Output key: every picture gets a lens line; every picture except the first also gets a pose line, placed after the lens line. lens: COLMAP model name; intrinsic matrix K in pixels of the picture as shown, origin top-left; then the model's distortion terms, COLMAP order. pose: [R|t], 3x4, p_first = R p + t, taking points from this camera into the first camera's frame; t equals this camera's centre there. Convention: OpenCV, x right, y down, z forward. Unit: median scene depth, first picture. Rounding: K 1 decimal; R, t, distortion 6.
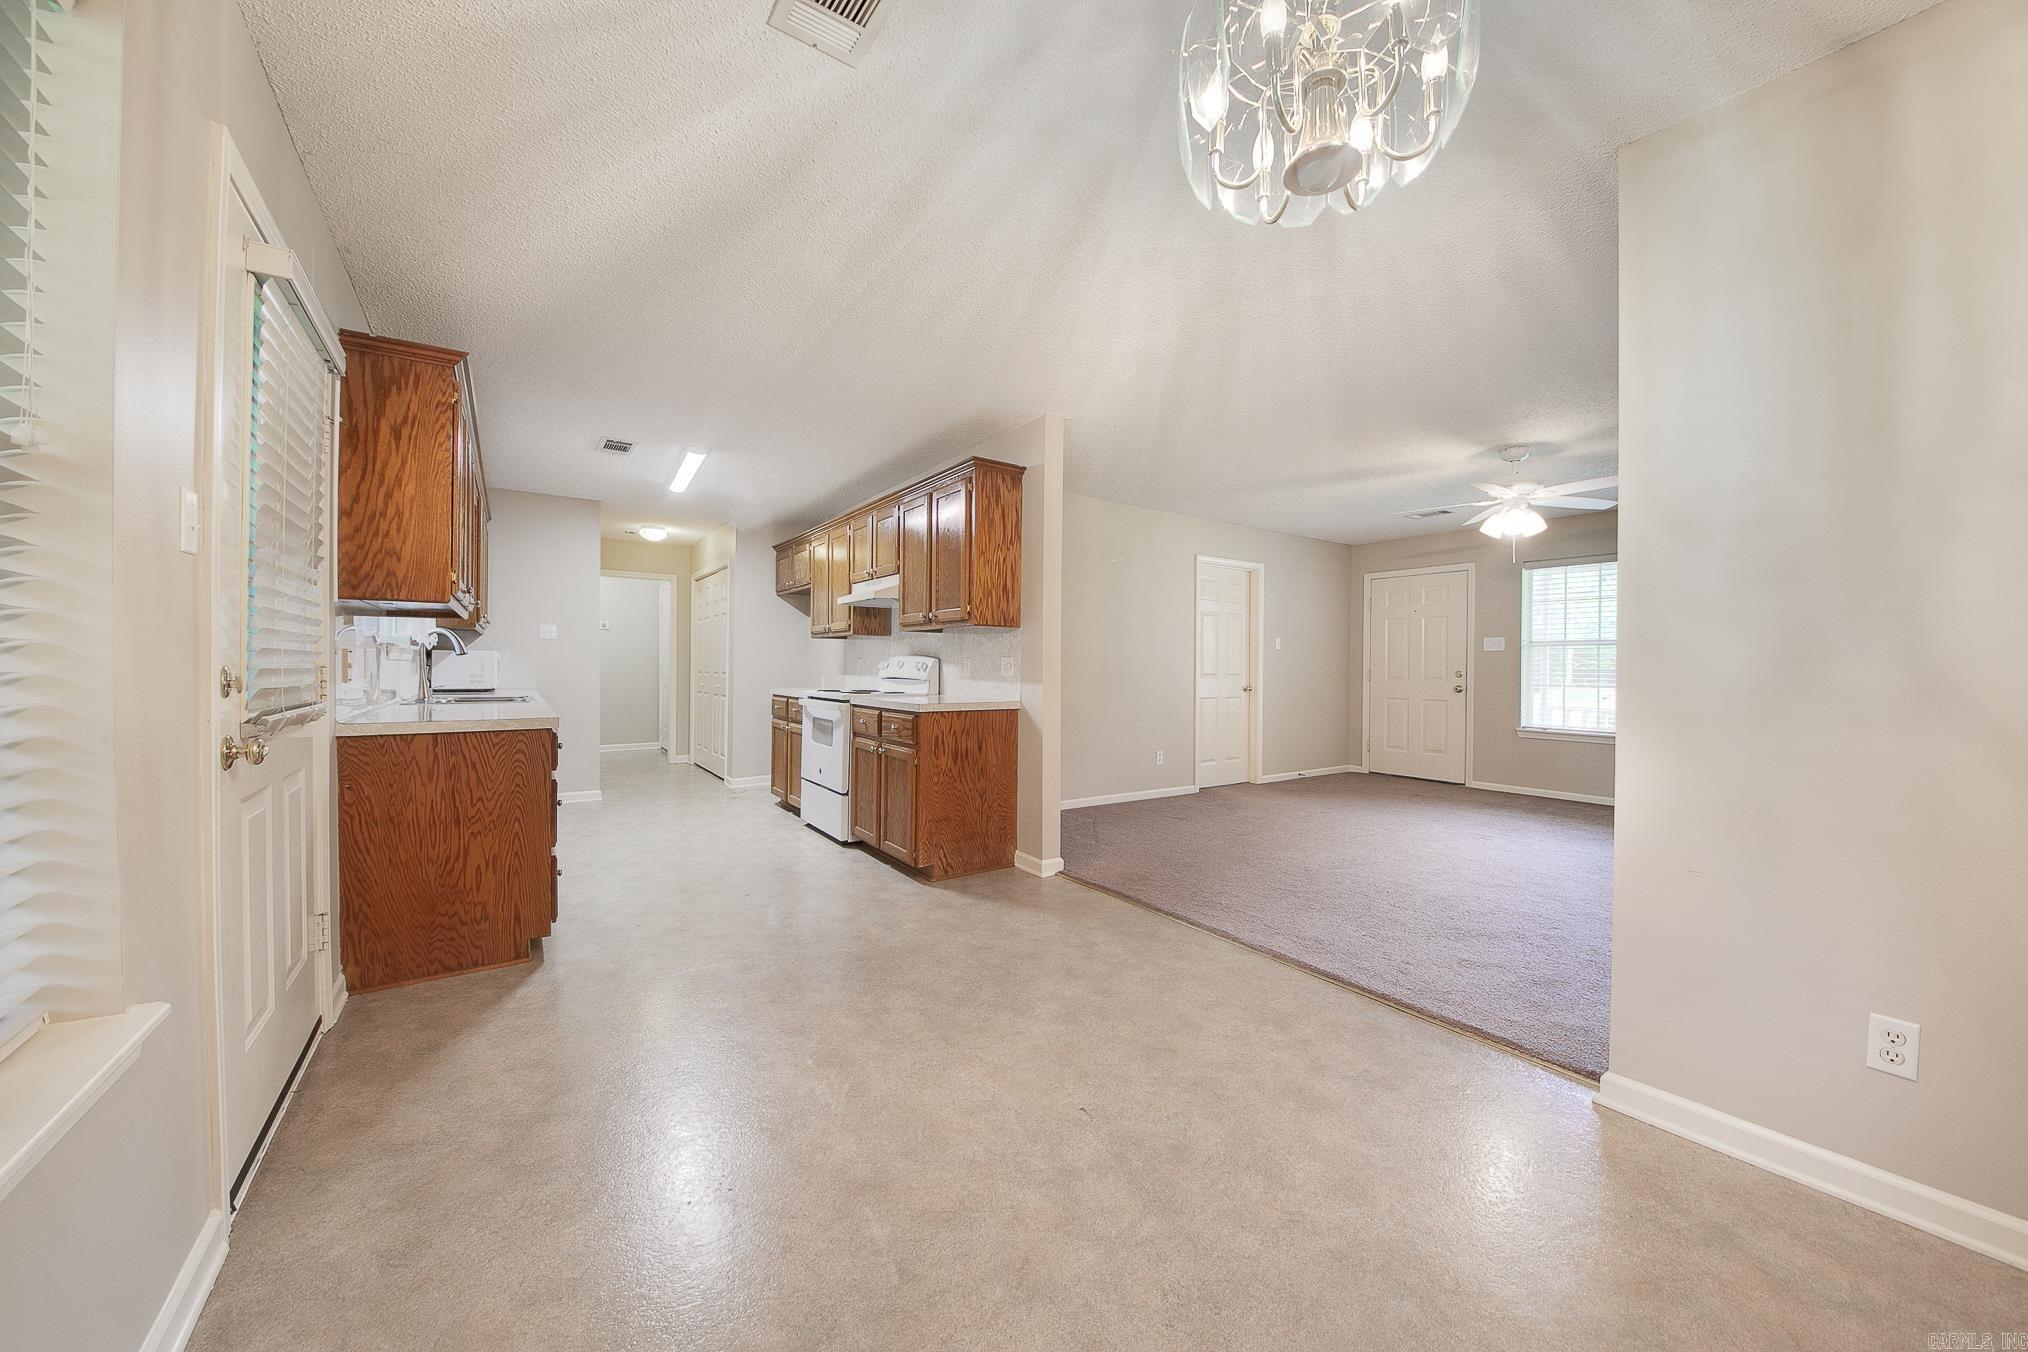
lens RADIAL K [[713.0, 0, 1015.5], [0, 713.0, 670.3], [0, 0, 1]] dist [-0.000156, -0.007299]
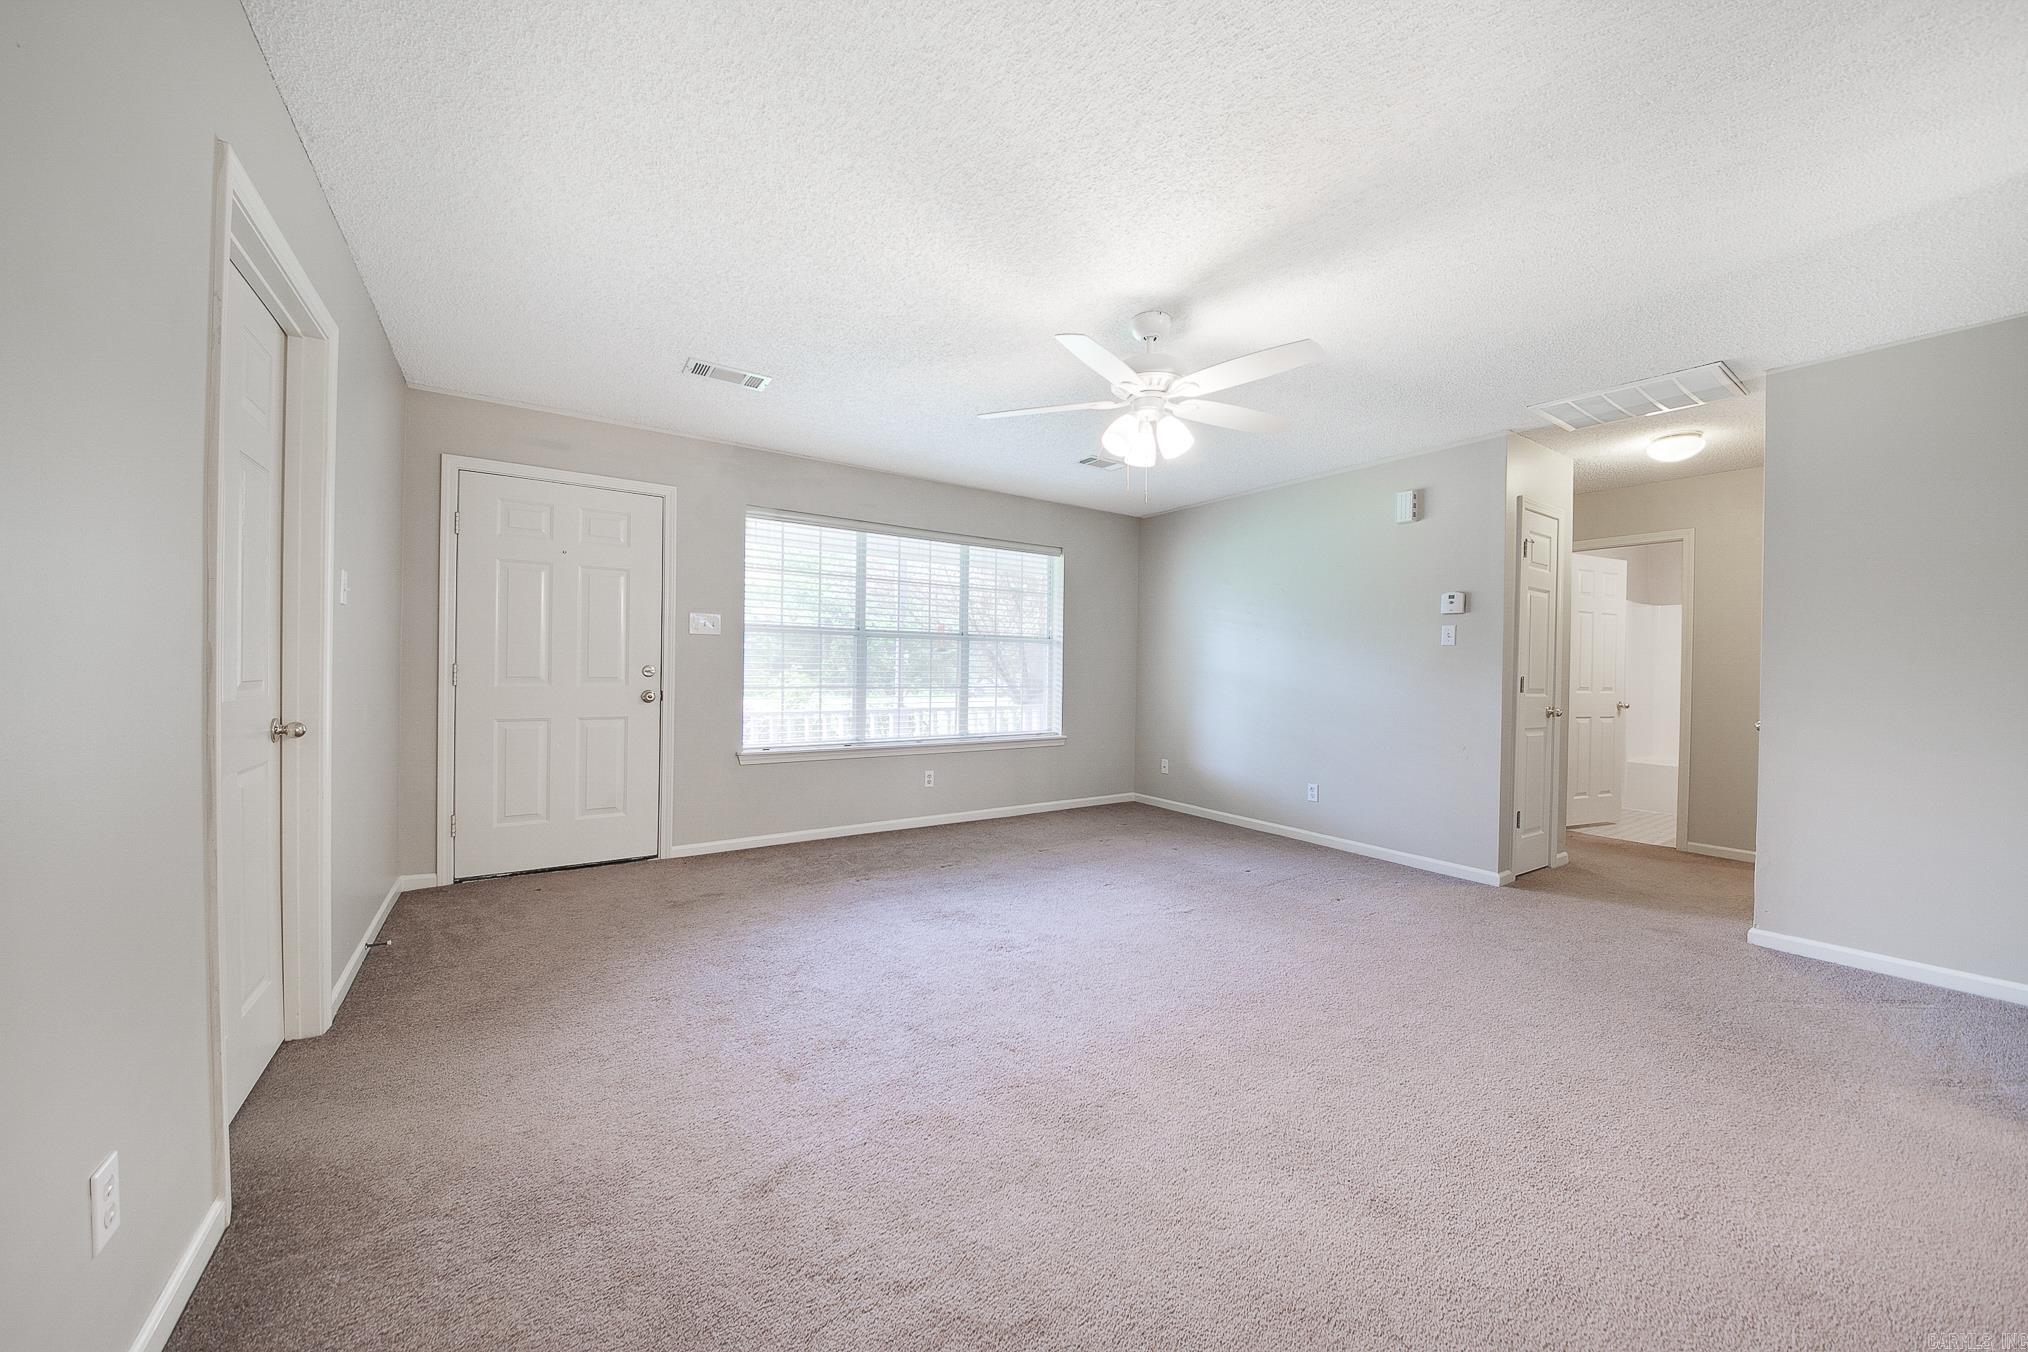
lens RADIAL K [[713.0, 0, 996.7], [0, 713.0, 682.2], [0, 0, 1]] dist [-0.000156, -0.007299]
pose [[0.008174, -0.027282, 0.999594, 0.064770], [-0.008405, 0.999591, 0.027351, -0.007435], [-0.999931, -0.008625, 0.007941, 1.227264]]
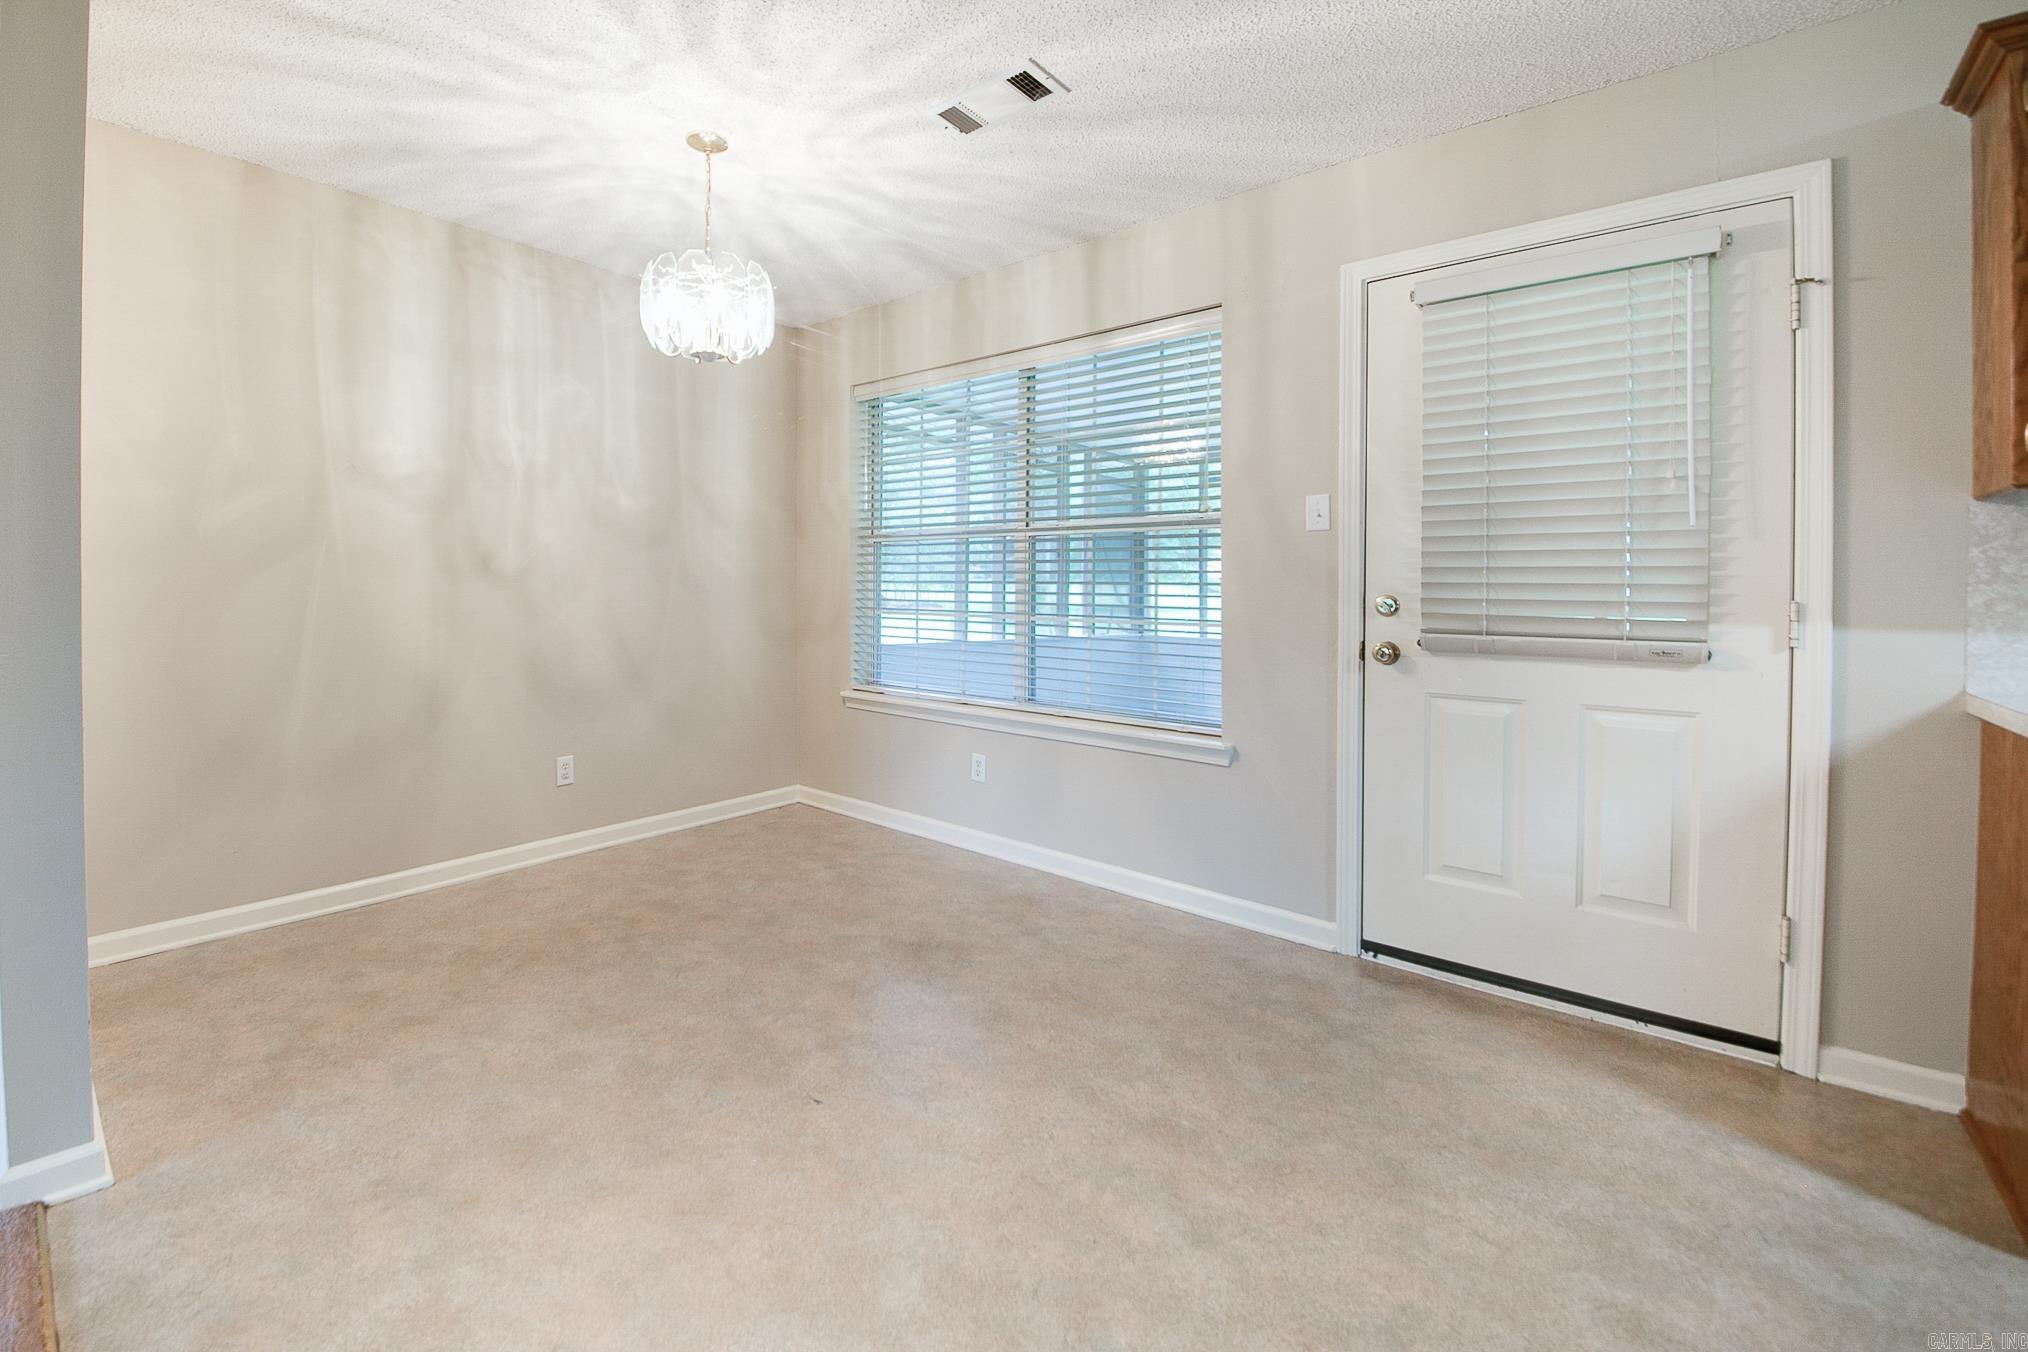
lens RADIAL K [[838.4, 0, 876.5], [0, 838.4, 593.9], [0, 0, 1]] dist [-0.017100, -0.002677]
pose [[-0.982195, -0.013865, -0.187349, 0.101637], [-0.016936, 0.999747, 0.014799, -0.005846], [0.187097, 0.017709, -0.982182, 0.912198]]
